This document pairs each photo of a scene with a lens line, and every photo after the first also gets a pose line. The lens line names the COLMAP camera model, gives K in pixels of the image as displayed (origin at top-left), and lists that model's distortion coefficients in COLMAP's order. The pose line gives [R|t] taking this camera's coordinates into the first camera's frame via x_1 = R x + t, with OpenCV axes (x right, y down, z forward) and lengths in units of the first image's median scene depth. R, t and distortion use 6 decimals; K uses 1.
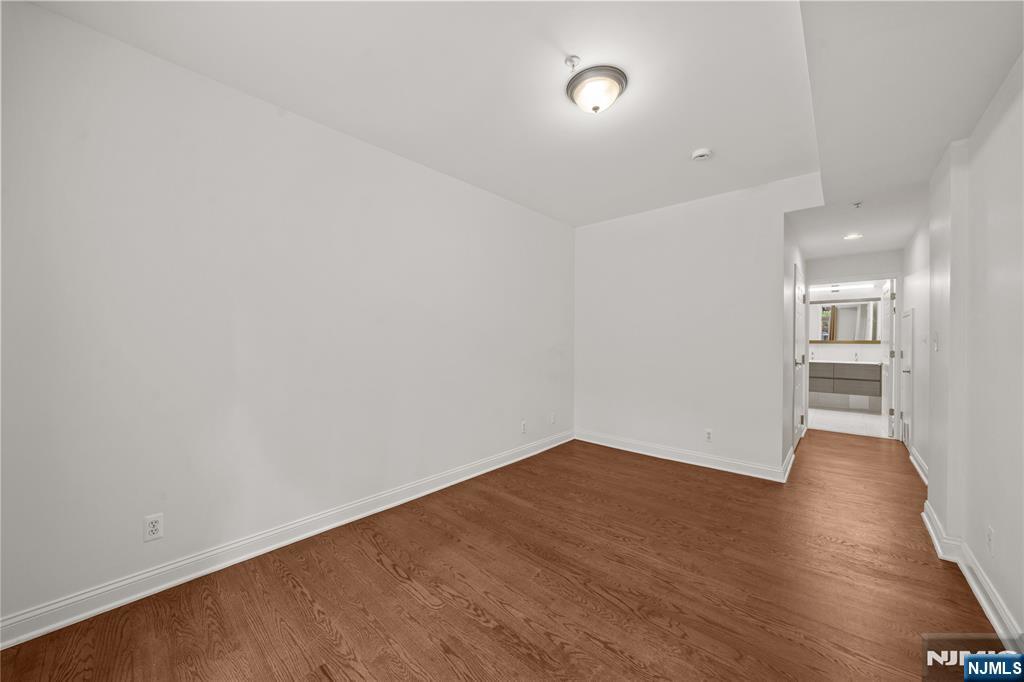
lens RADIAL K [[399.1, 0, 513.7], [0, 399.1, 342.5], [0, 0, 1]] dist [-0.000132, 0.000190]
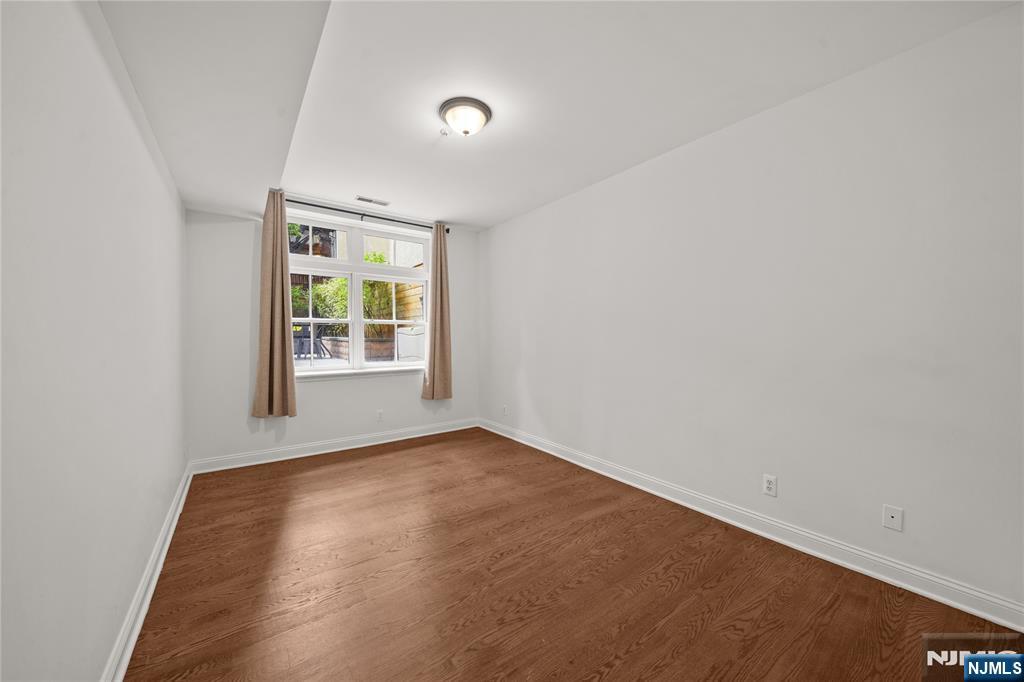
lens RADIAL K [[371.4, 0, 513.7], [0, 371.4, 338.3], [0, 0, 1]] dist [-0.003031, -0.000152]
pose [[-0.236533, 0.012923, -0.971537, 0.948341], [-0.008200, 0.999849, 0.015296, -0.033518], [0.971589, 0.011585, -0.236392, 1.060068]]
